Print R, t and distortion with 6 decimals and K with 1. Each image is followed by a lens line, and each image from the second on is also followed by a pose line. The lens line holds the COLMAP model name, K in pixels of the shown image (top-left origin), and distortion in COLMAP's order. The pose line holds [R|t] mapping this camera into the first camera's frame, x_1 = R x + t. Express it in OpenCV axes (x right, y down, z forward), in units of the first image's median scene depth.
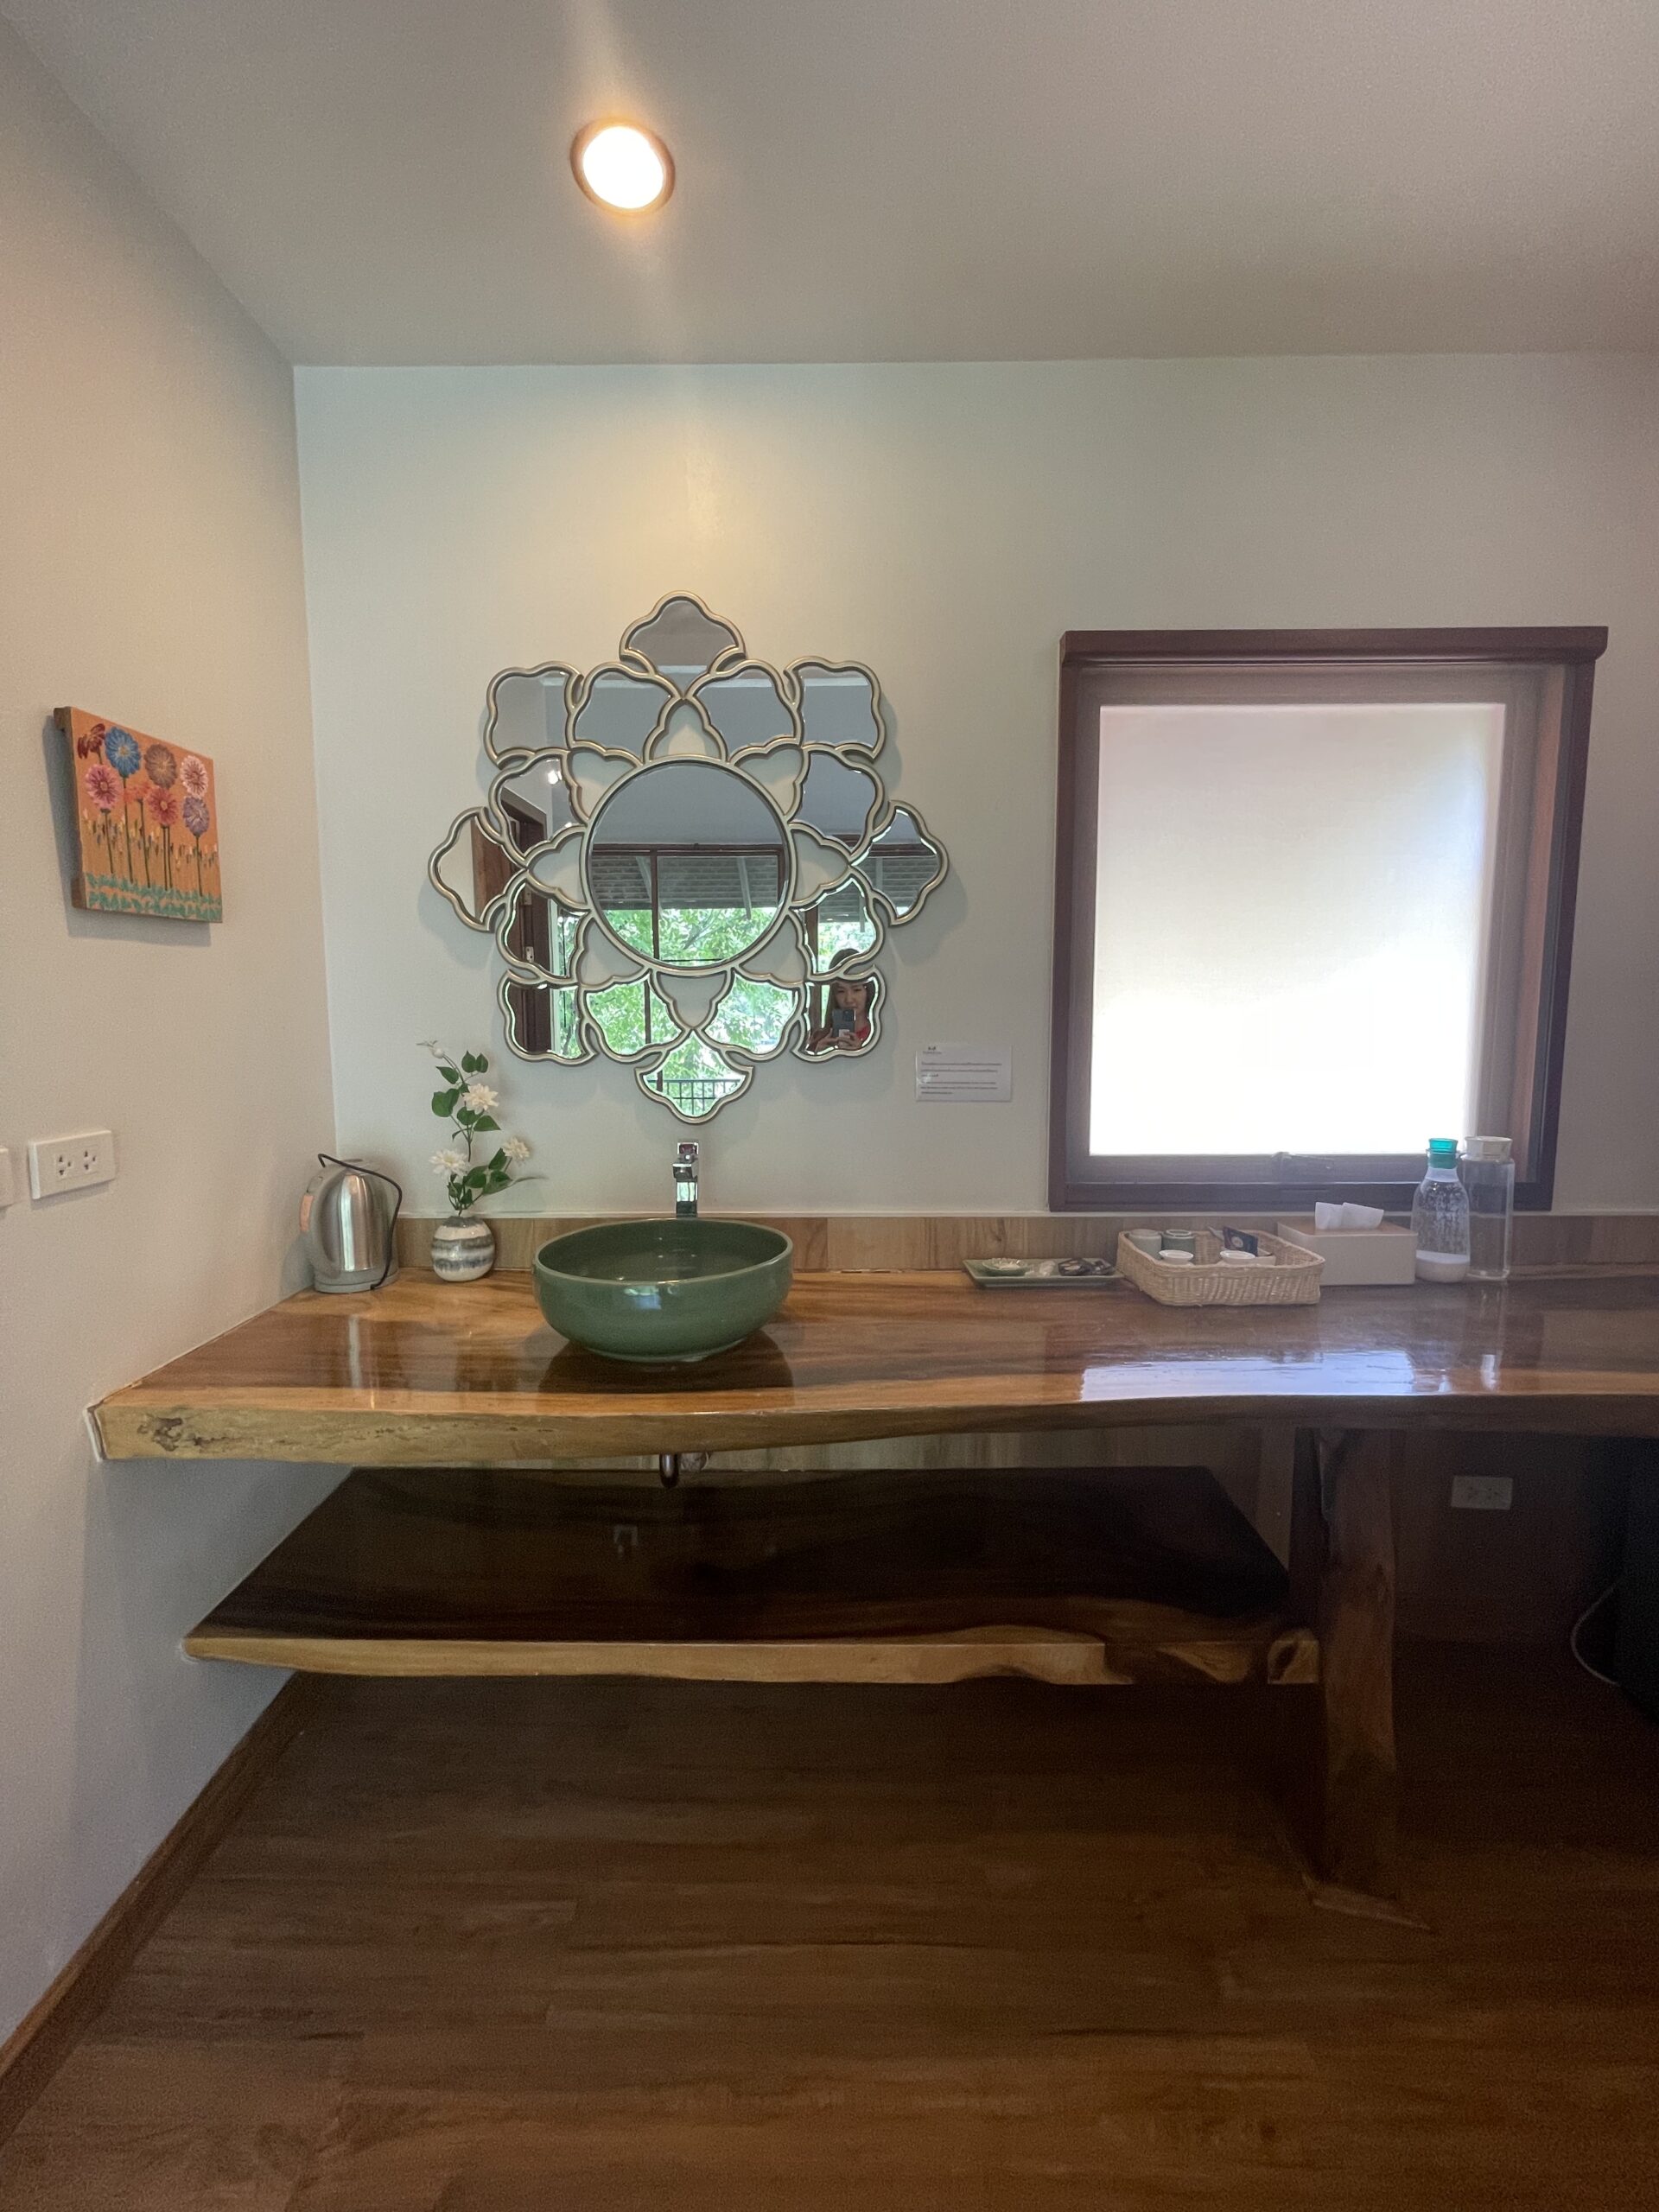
lens RADIAL K [[891.8, 0, 826.6], [0, 891.8, 1093.3], [0, 0, 1]] dist [-0.016262, -0.000014]
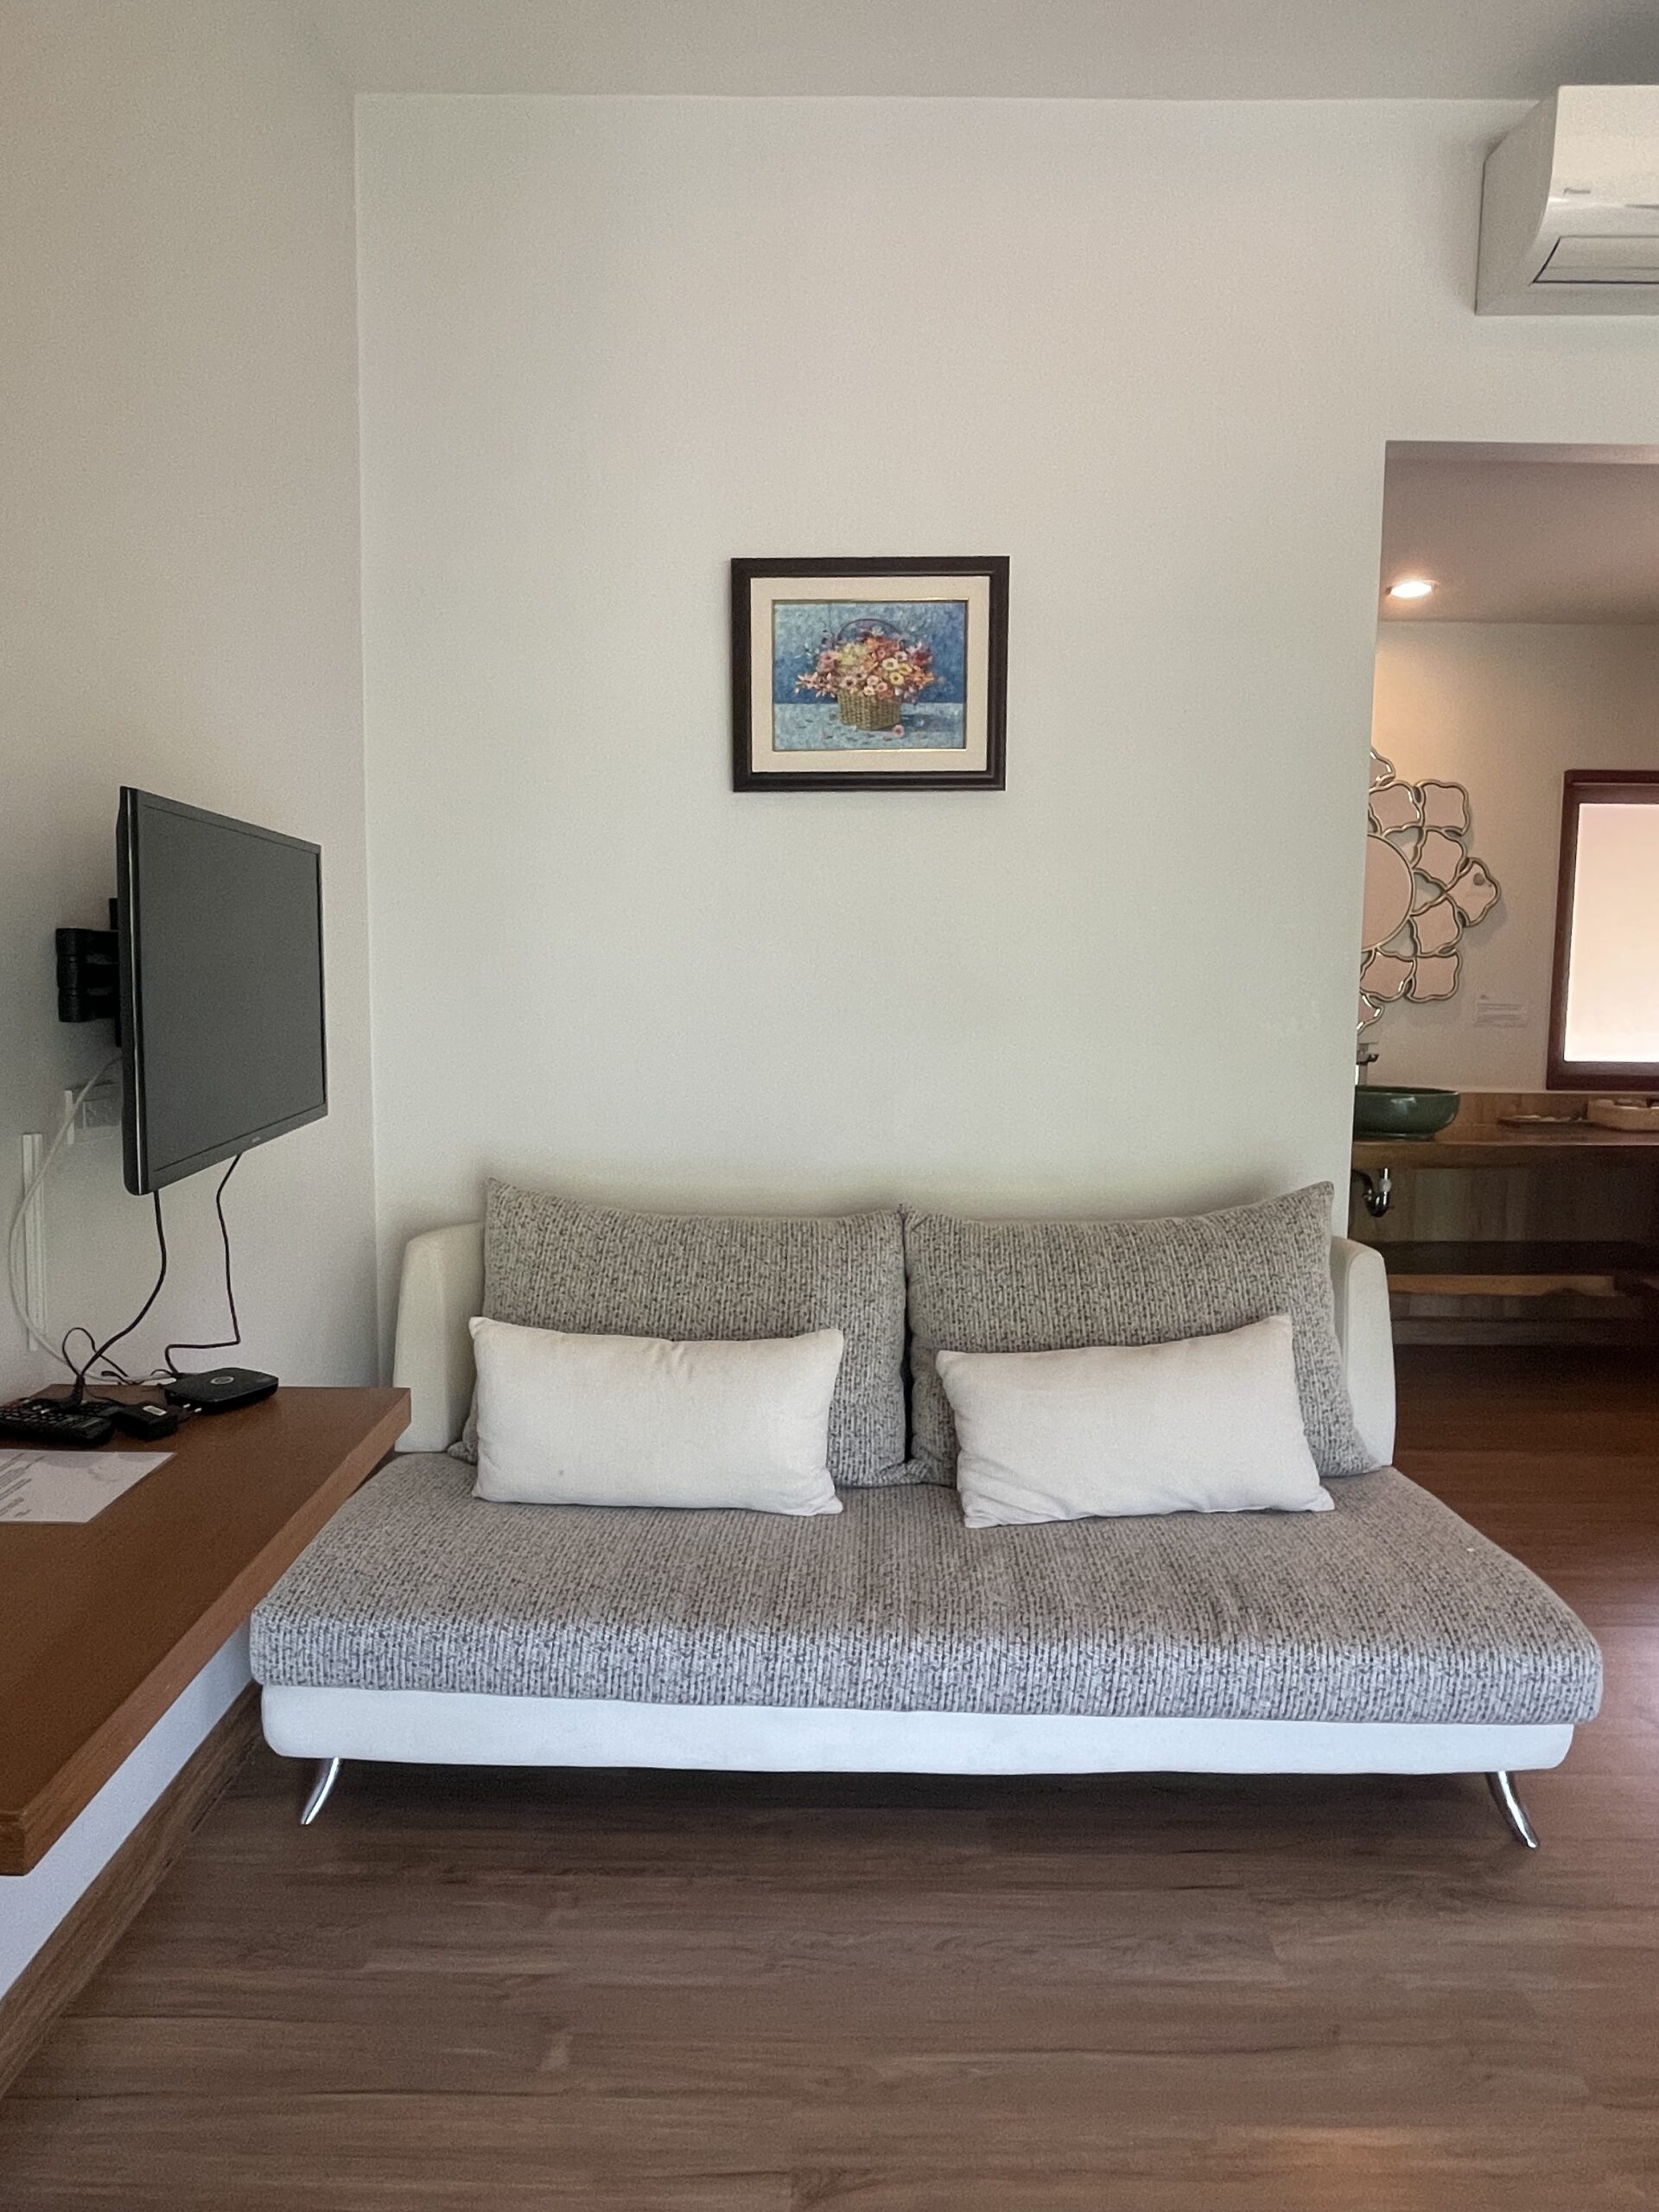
lens RADIAL K [[1303.4, 0, 829.5], [0, 1303.4, 1106.0], [0, 0, 1]] dist [-0.000661, -0.000178]
pose [[0.999893, 0.012879, 0.006885, -1.198075], [-0.012878, 0.999917, -0.000200, 0.186131], [-0.006887, 0.000112, 0.999976, -1.581795]]
